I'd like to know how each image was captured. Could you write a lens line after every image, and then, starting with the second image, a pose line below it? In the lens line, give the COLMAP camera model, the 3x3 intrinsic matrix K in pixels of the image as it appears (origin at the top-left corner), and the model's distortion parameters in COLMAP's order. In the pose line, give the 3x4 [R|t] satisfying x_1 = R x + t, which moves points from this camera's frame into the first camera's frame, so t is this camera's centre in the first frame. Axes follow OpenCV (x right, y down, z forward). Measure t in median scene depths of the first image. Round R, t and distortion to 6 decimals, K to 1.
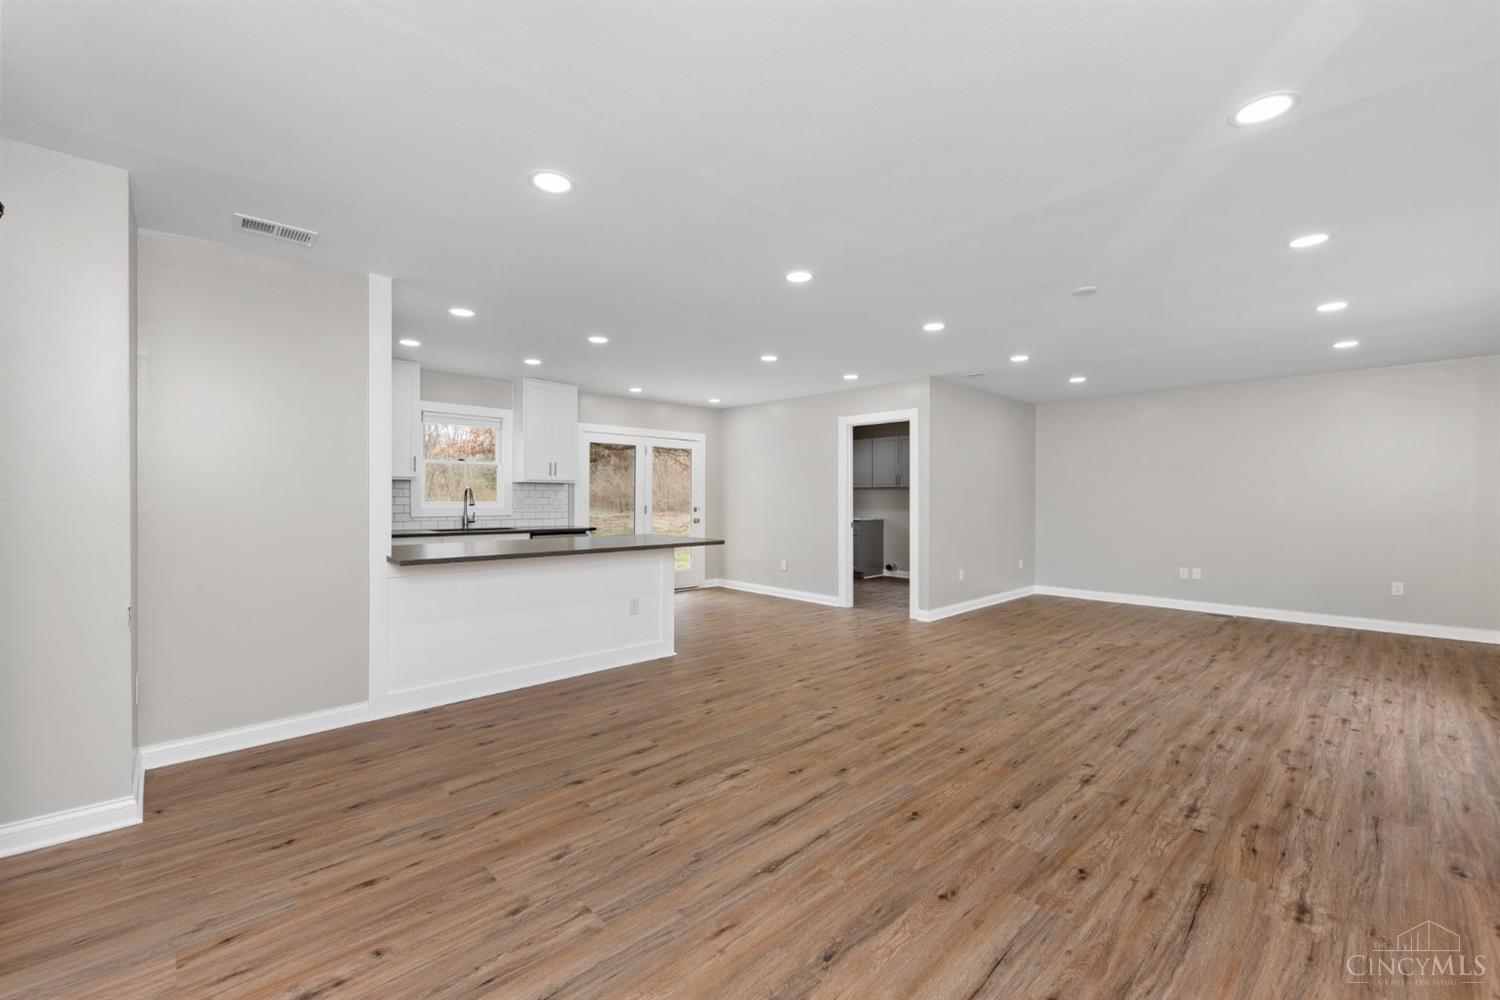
lens RADIAL K [[607.3, 0, 742.8], [0, 607.3, 495.2], [0, 0, 1]] dist [0.000741, -0.000877]
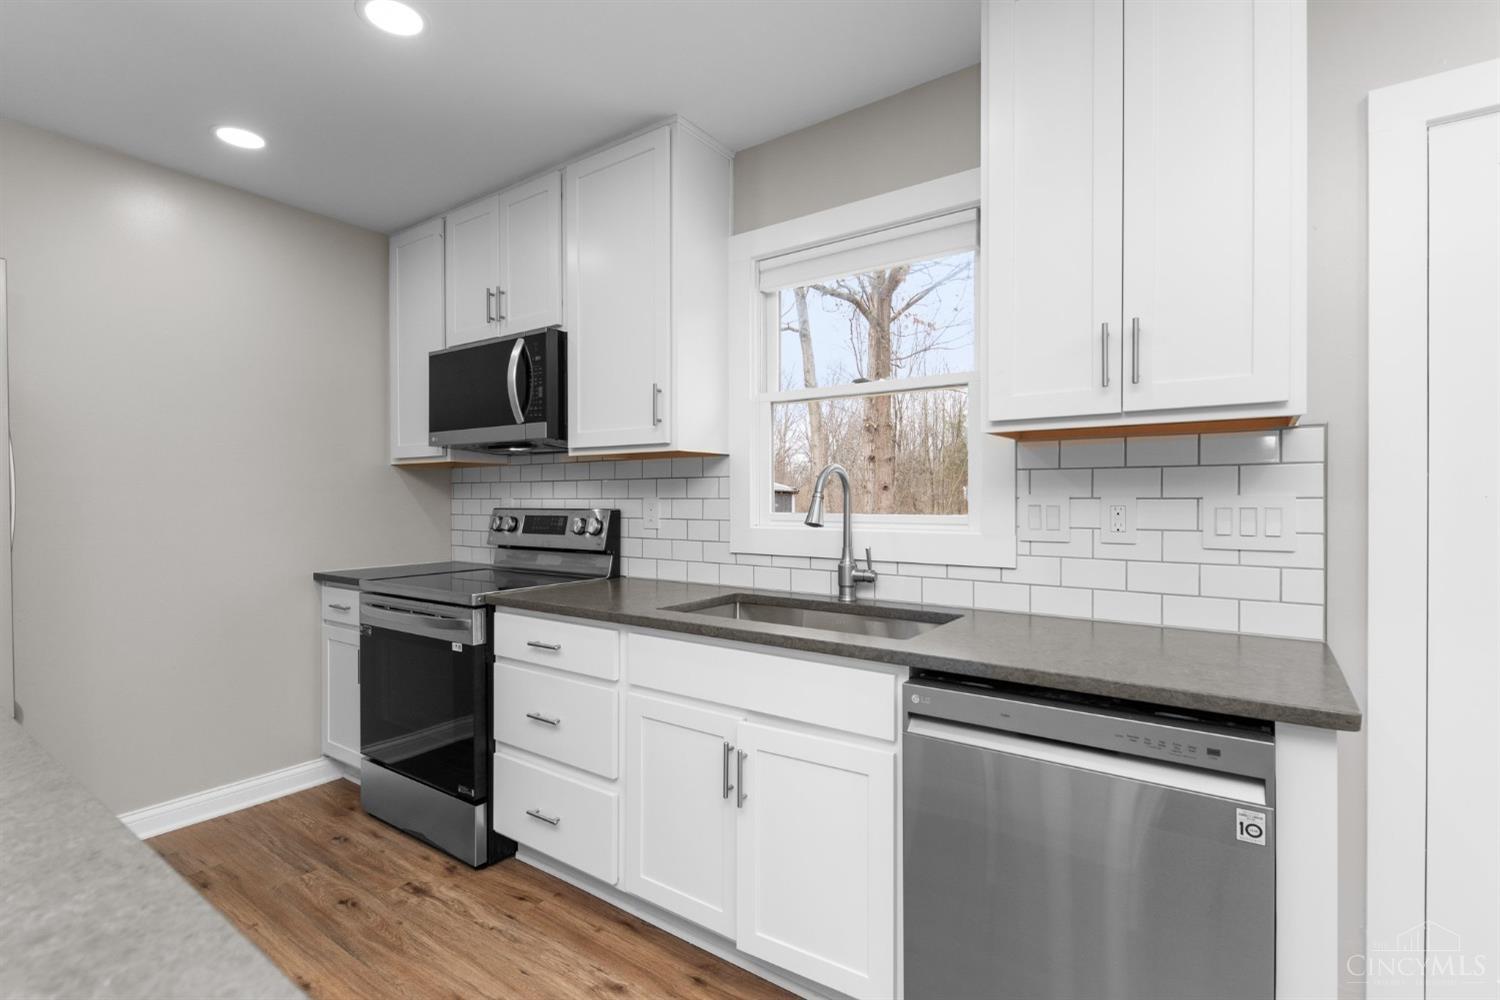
lens RADIAL K [[698.8, 0, 744.6], [0, 698.8, 502.5], [0, 0, 1]] dist [0.002555, 0.000604]
pose [[0.196537, -0.001568, -0.980495, -0.232364], [0.005339, 0.999986, -0.000529, 0.010281], [0.980482, -0.005131, 0.196543, 1.735110]]
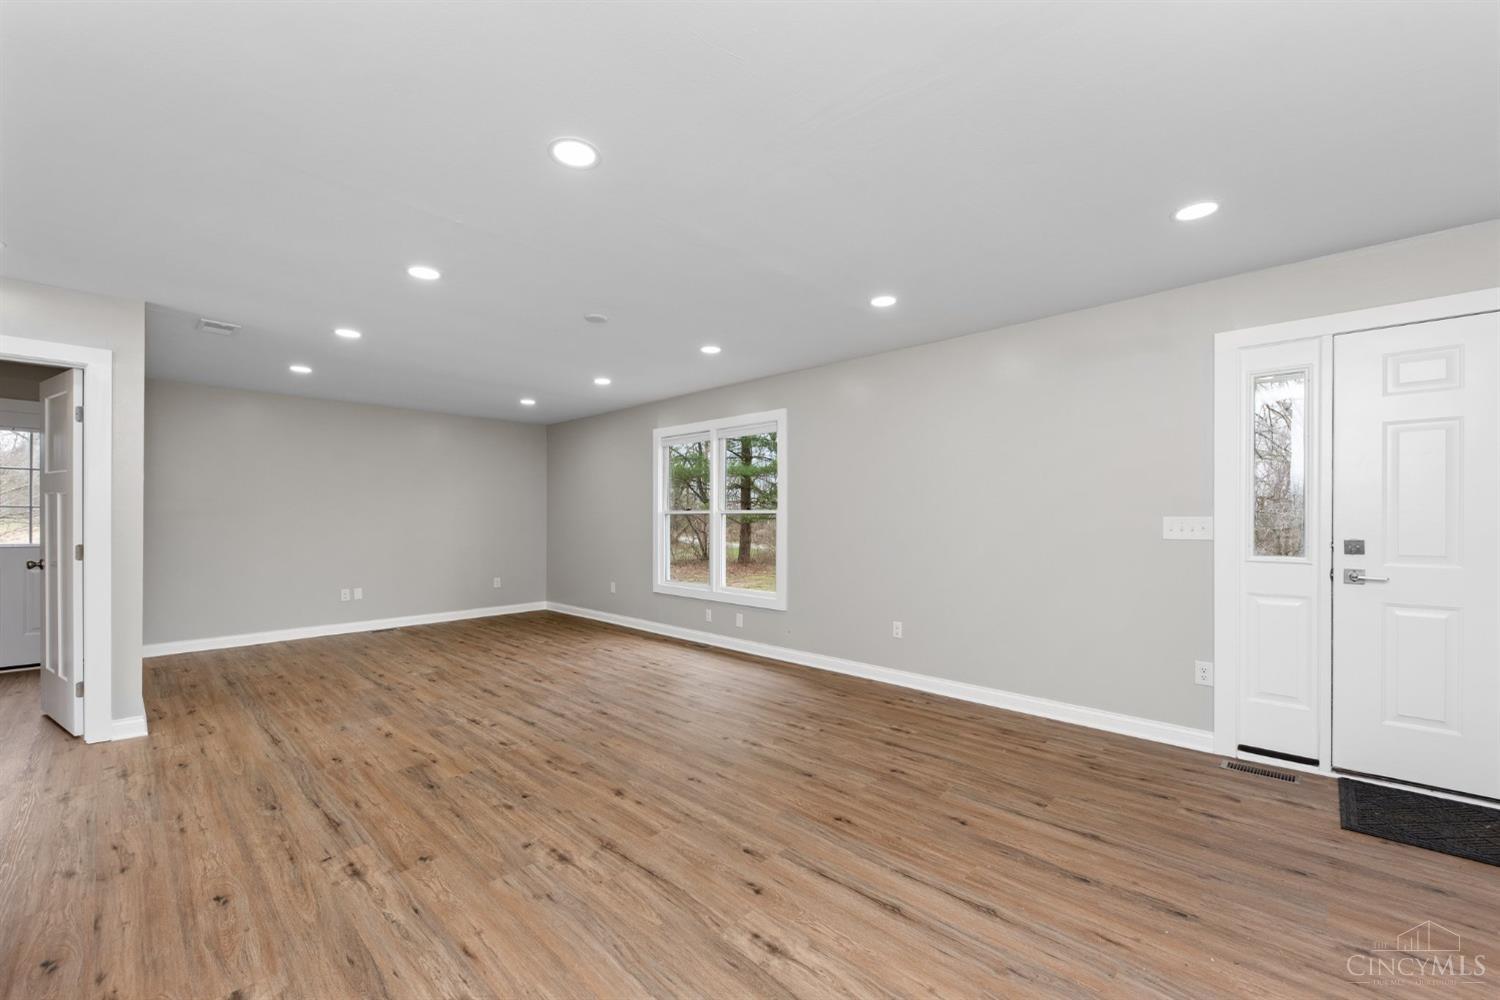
lens RADIAL K [[604.9, 0, 743.3], [0, 604.9, 508.9], [0, 0, 1]] dist [0.016739, -0.008592]
pose [[-0.052114, 0.013374, 0.998552, -0.573259], [-0.004347, 0.999898, -0.013619, 0.007743], [-0.998632, -0.005051, -0.052051, 0.932132]]
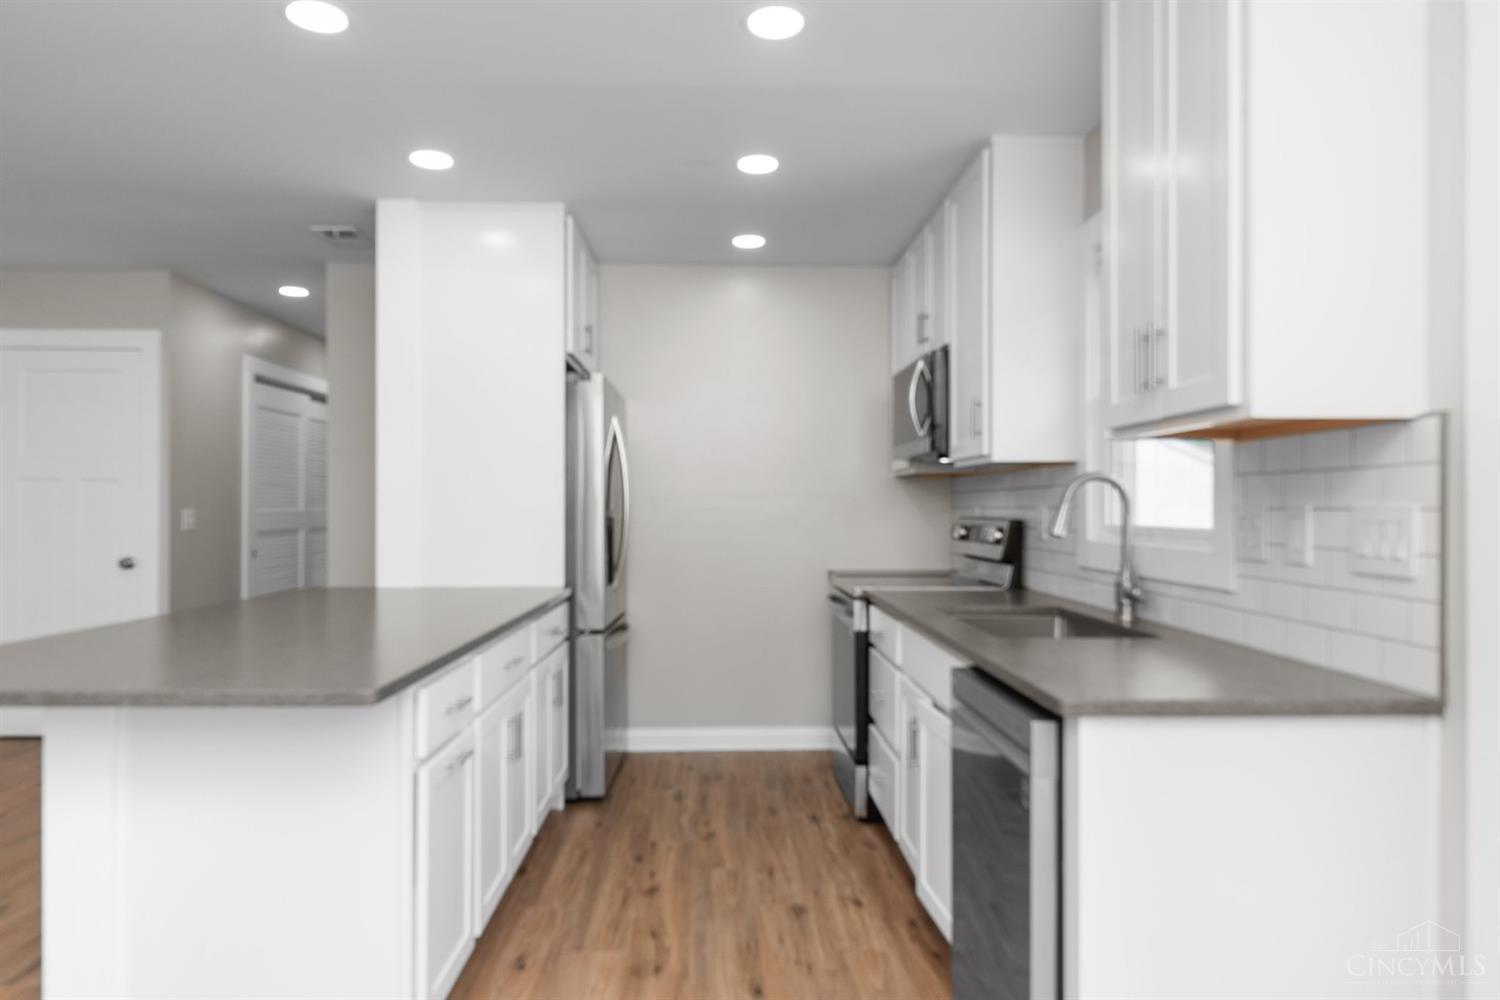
lens RADIAL K [[981.8, 0, 746.0], [0, 981.8, 511.0], [0, 0, 1]] dist [0.000147, -0.001007]
pose [[-0.657744, -0.005434, -0.753222, 0.007133], [-0.004527, 0.999984, -0.003261, 0.013295], [0.753228, 0.001265, -0.657759, 2.301221]]
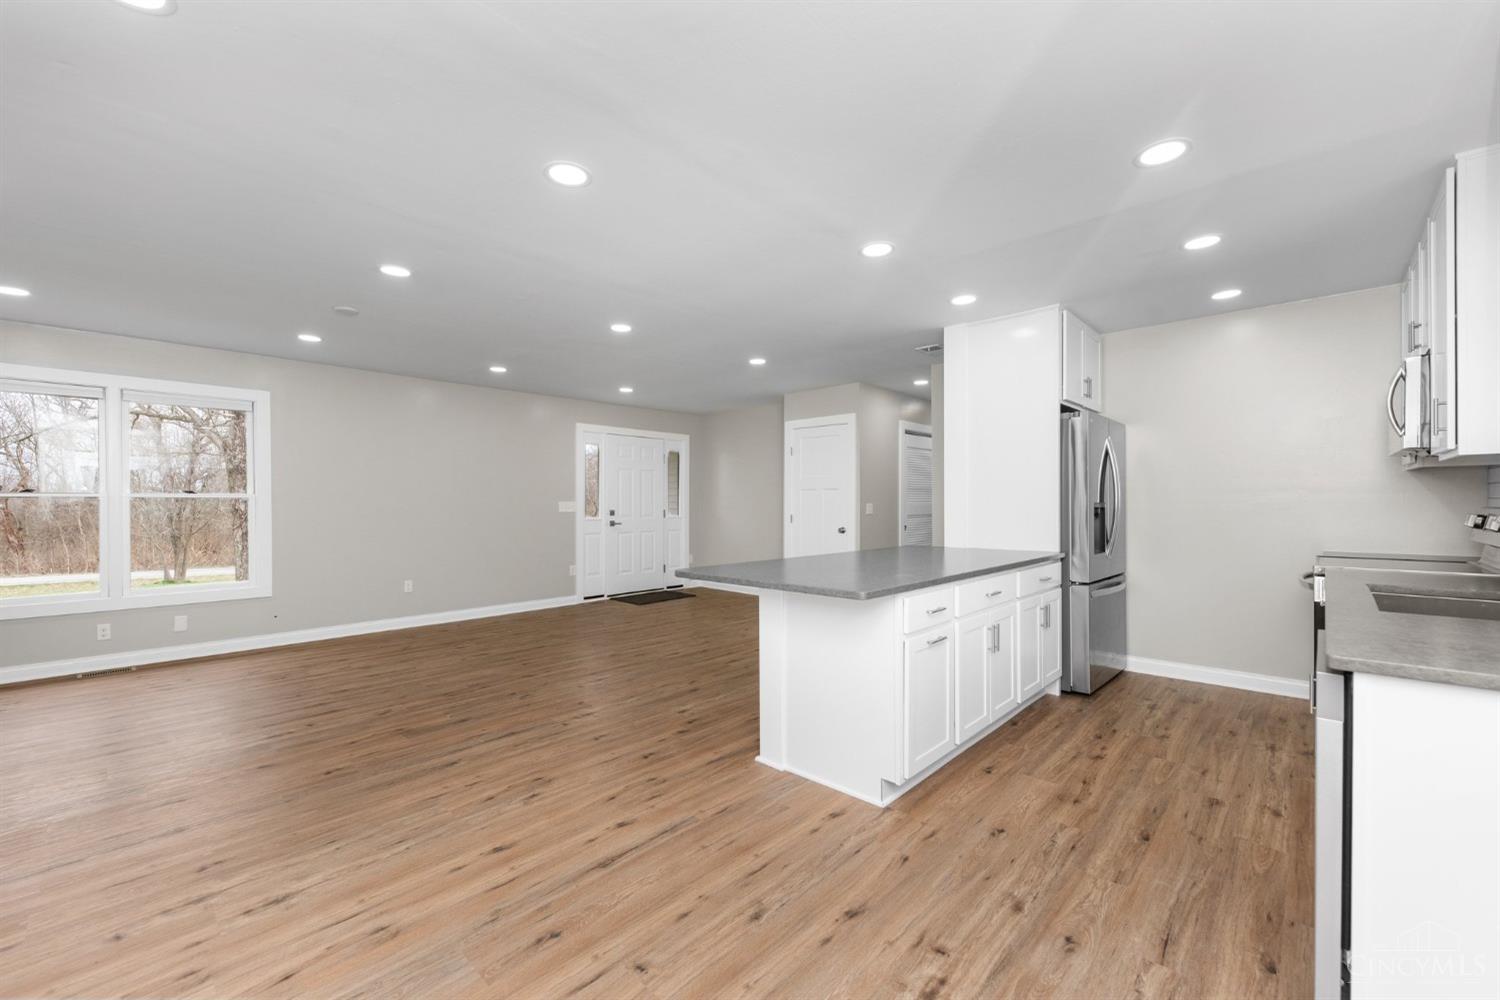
lens RADIAL K [[604.9, 0, 743.3], [0, 604.9, 508.9], [0, 0, 1]] dist [0.016739, -0.008592]
pose [[-0.998080, -0.000758, -0.061931, -0.091094], [-0.001206, 0.999973, 0.007190, 0.013750], [0.061924, 0.007251, -0.998055, 2.459673]]
